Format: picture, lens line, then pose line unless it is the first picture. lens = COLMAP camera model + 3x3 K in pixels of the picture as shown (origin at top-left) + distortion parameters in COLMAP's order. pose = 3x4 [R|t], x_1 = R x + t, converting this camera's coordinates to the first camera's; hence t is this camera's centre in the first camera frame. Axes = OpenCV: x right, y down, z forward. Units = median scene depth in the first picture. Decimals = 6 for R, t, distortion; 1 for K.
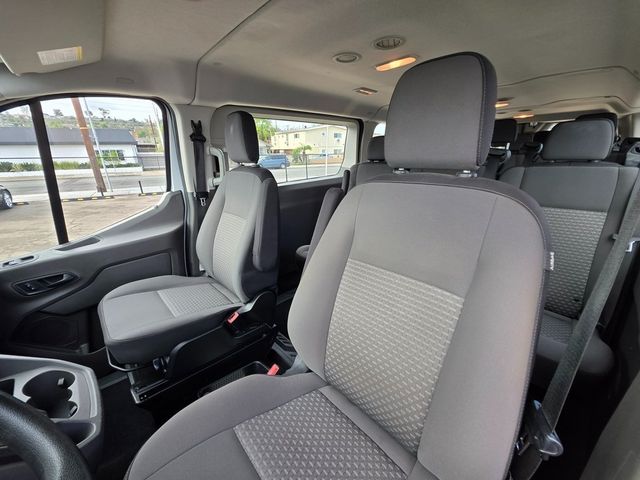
lens RADIAL K [[260.9, 0, 318.3], [0, 260.9, 240.8], [0, 0, 1]] dist [0.007559, -0.000441]
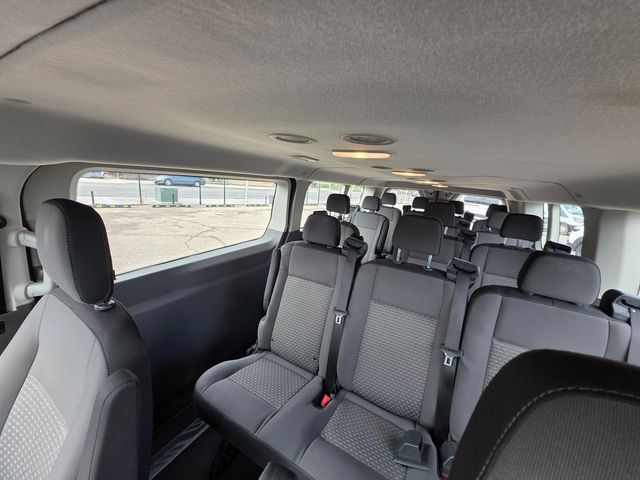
lens RADIAL K [[260.9, 0, 324.1], [0, 260.9, 240.1], [0, 0, 1]] dist [0.007559, -0.000441]
pose [[0.946676, 0.034514, 0.320333, -0.004914], [-0.005555, 0.995846, -0.090879, -0.193504], [-0.322139, 0.084253, 0.942936, 0.201119]]
